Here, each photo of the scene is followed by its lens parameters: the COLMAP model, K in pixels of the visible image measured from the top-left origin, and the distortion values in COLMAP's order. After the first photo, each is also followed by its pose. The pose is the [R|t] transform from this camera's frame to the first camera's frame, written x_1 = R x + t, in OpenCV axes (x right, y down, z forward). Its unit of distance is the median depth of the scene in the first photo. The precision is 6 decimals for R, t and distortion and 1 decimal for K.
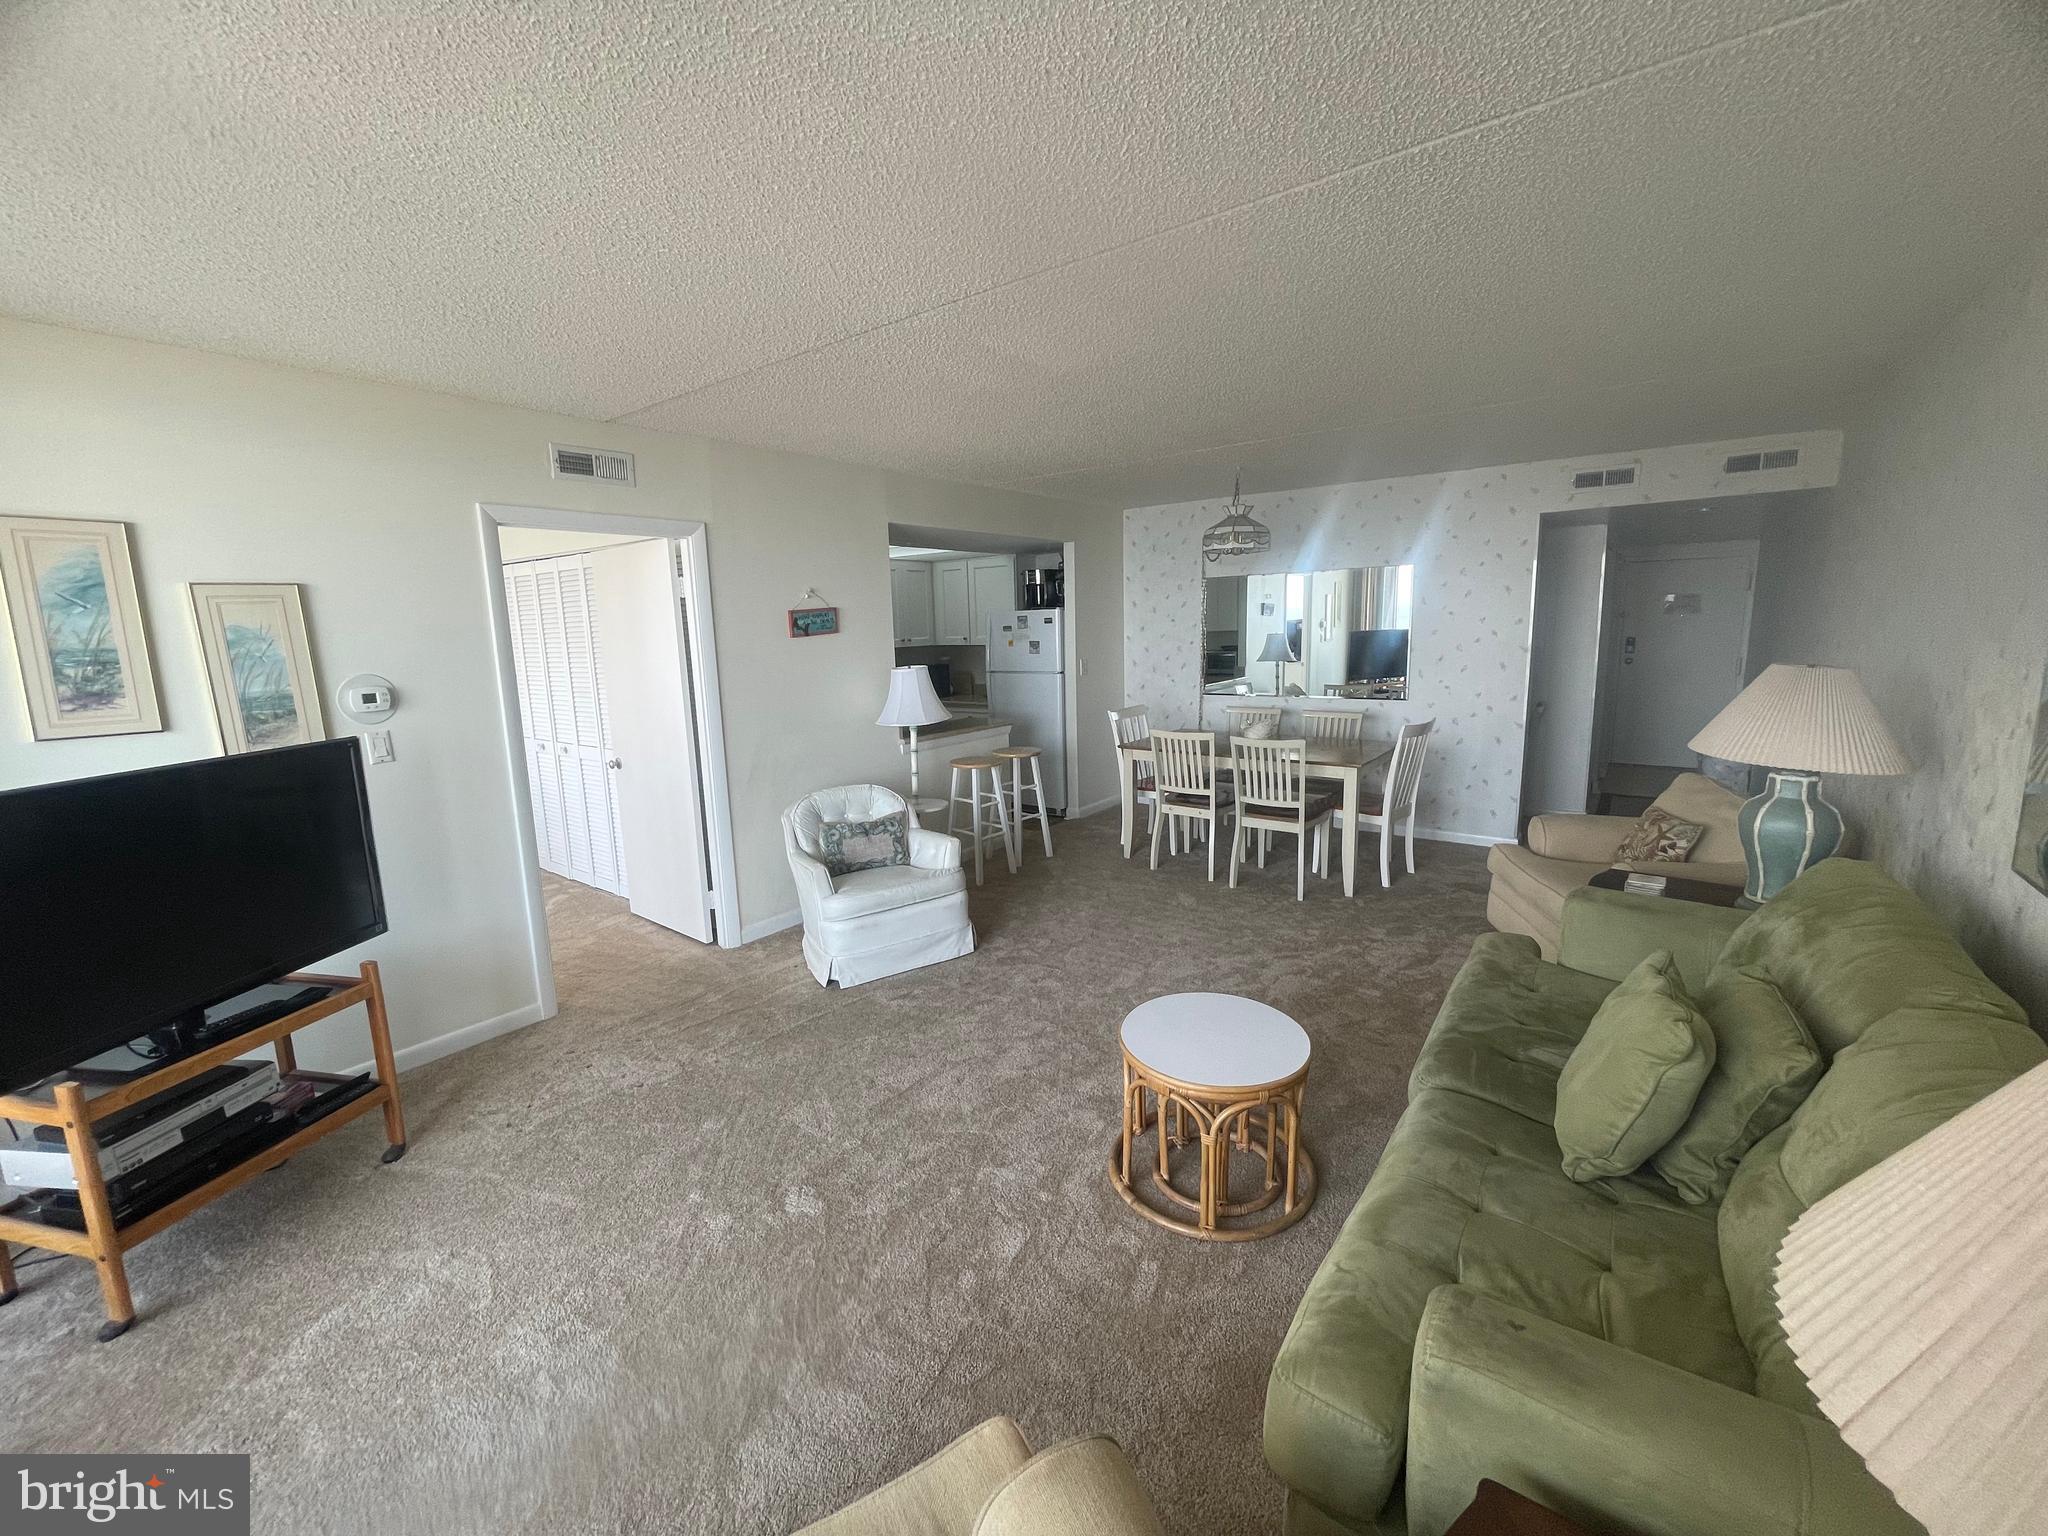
lens RADIAL K [[833.1, 0, 1023.9], [0, 833.1, 767.4], [0, 0, 1]] dist [-0.005969, -0.000547]
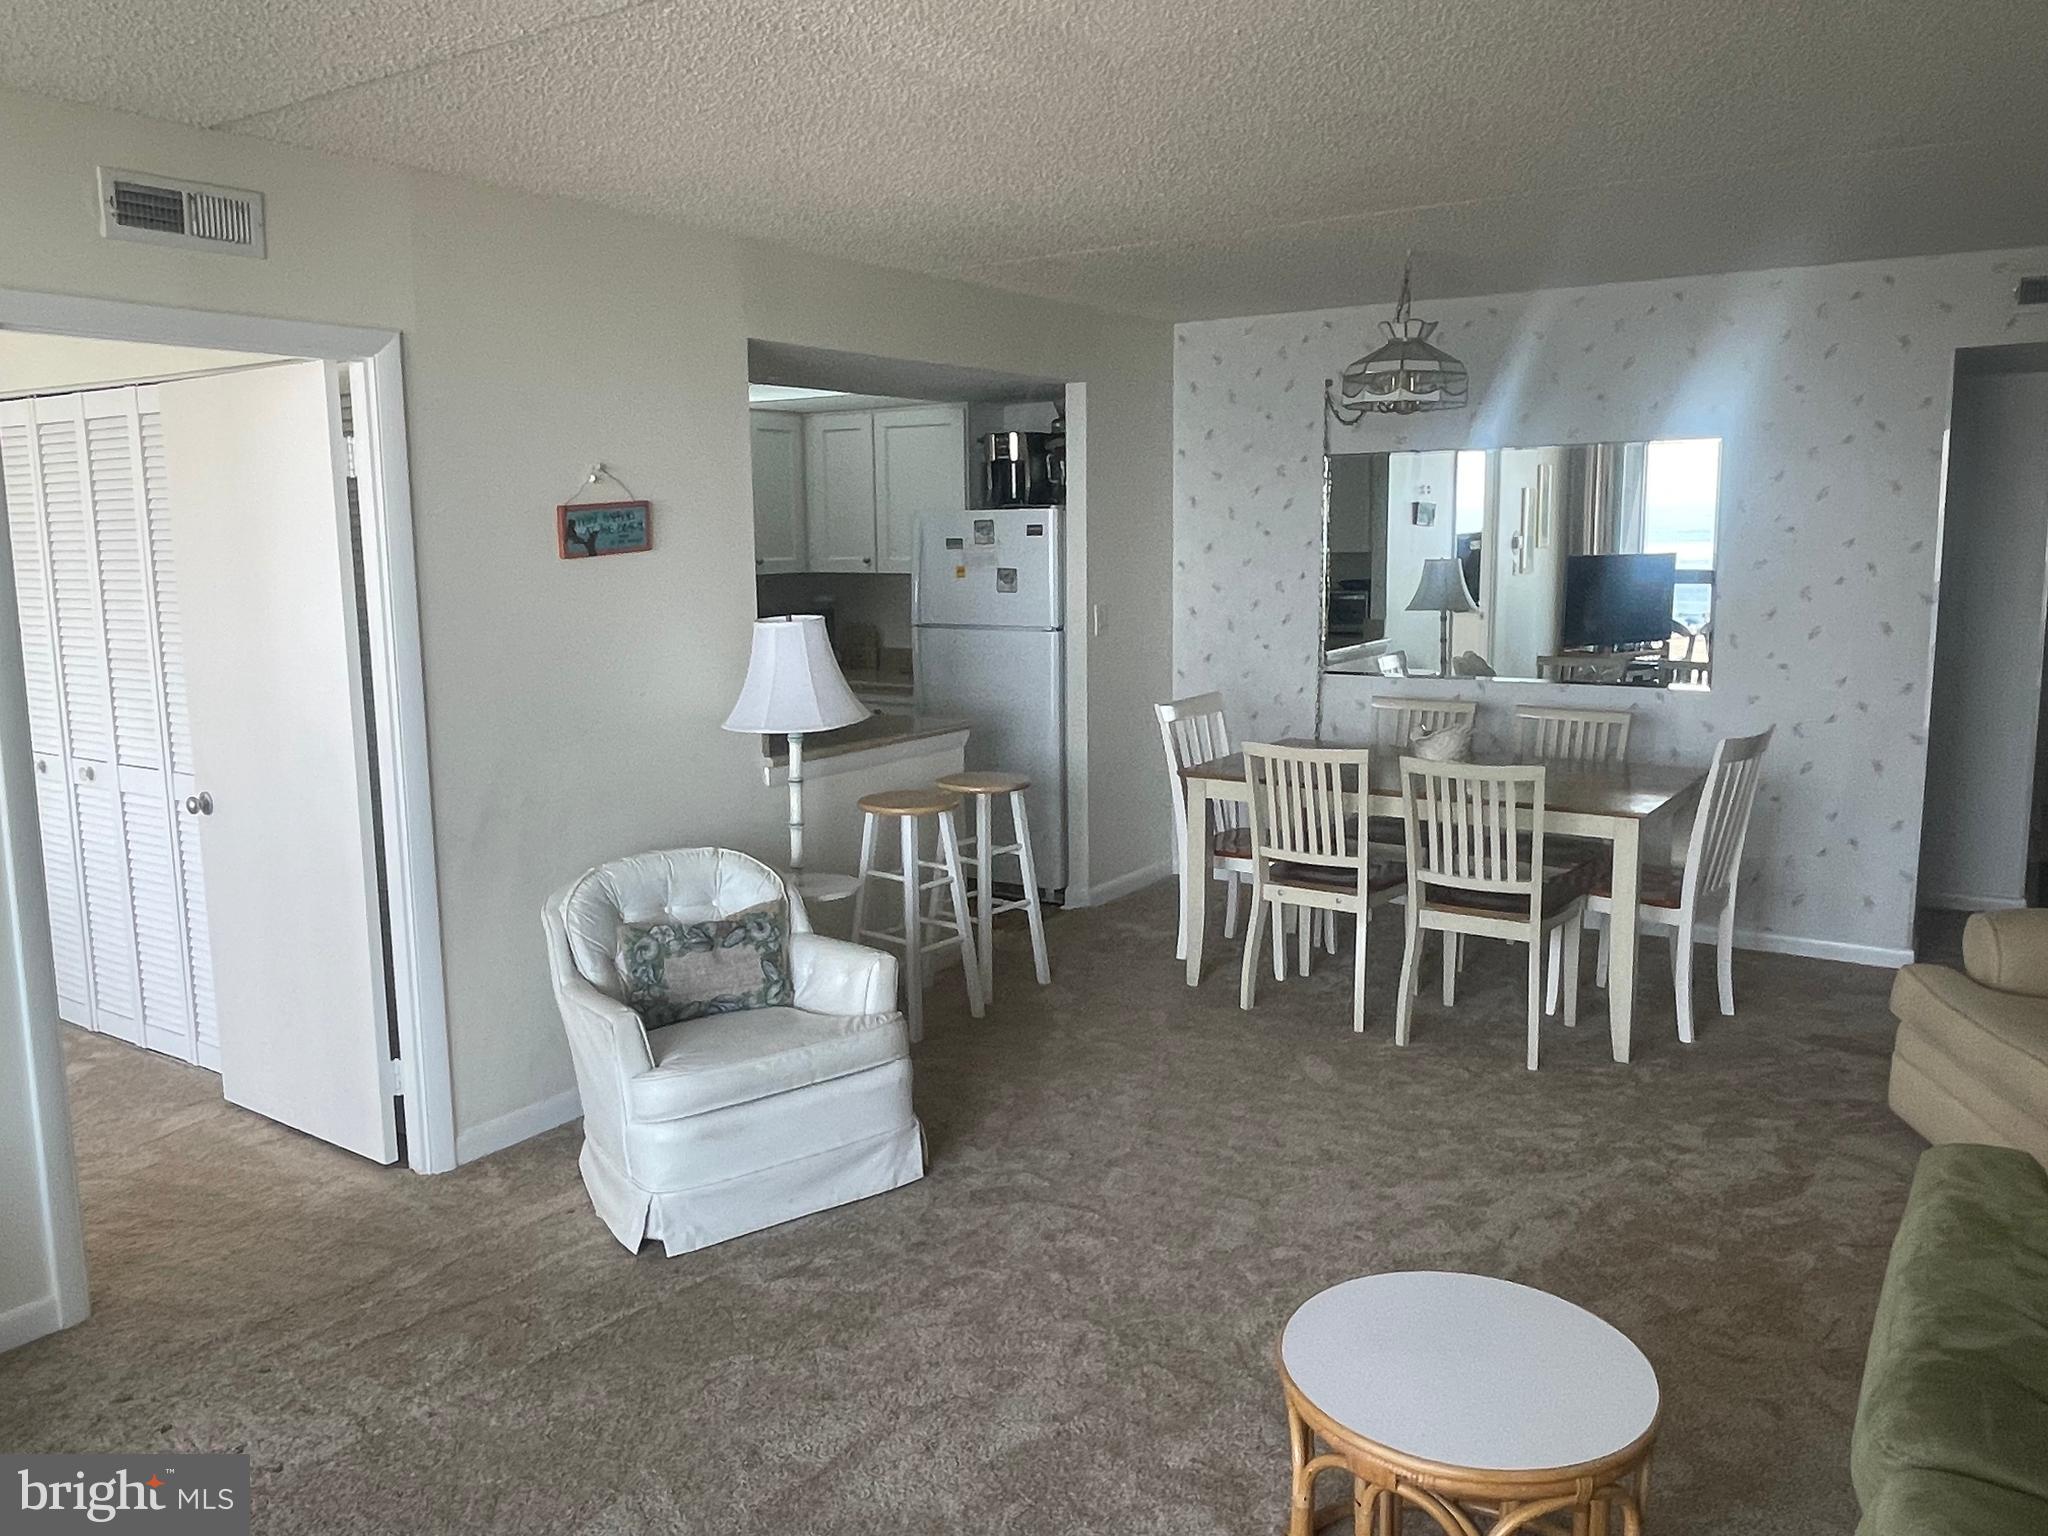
lens RADIAL K [[1563.3, 0, 1024.0], [0, 1563.3, 768.0], [0, 0, 1]] dist [0.000500, -0.019922]
pose [[0.998136, 0.006529, 0.060675, -0.057908], [-0.005349, 0.999794, -0.019577, -0.011430], [-0.060790, 0.019216, 0.997966, 0.033559]]
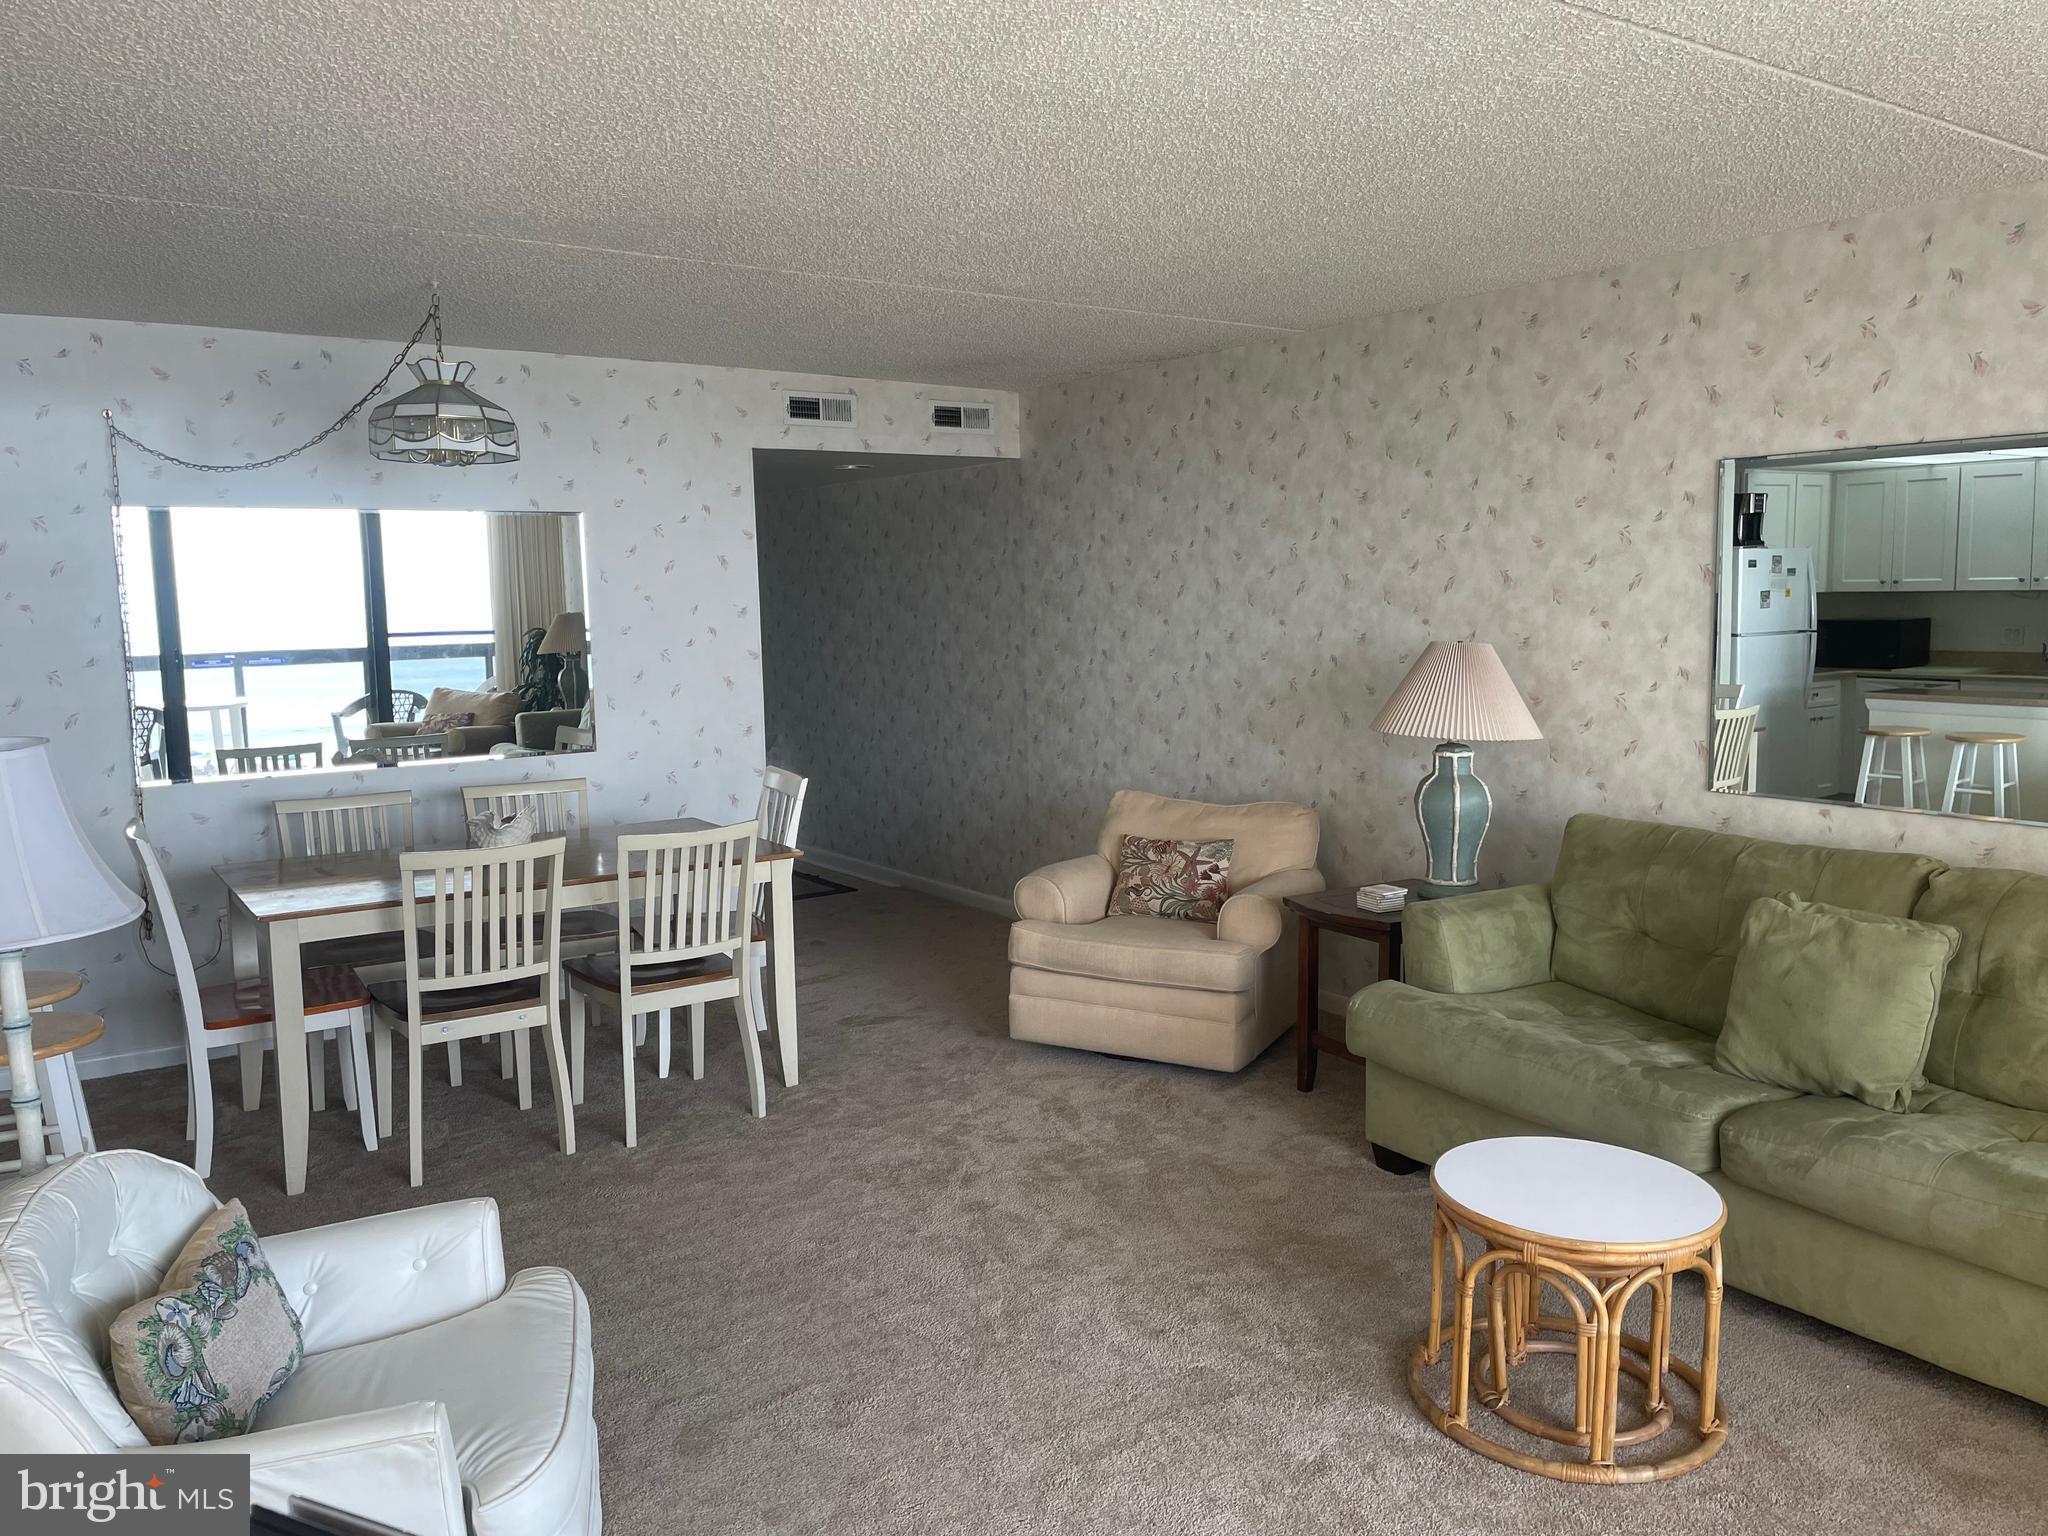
lens RADIAL K [[1549.6, 0, 1034.7], [0, 1549.6, 770.8], [0, 0, 1]] dist [0.081419, -0.107311]
pose [[0.301638, -0.088099, 0.949343, -0.634056], [0.171453, 0.984502, 0.036885, -0.077737], [-0.937880, 0.151642, 0.312068, 0.558779]]
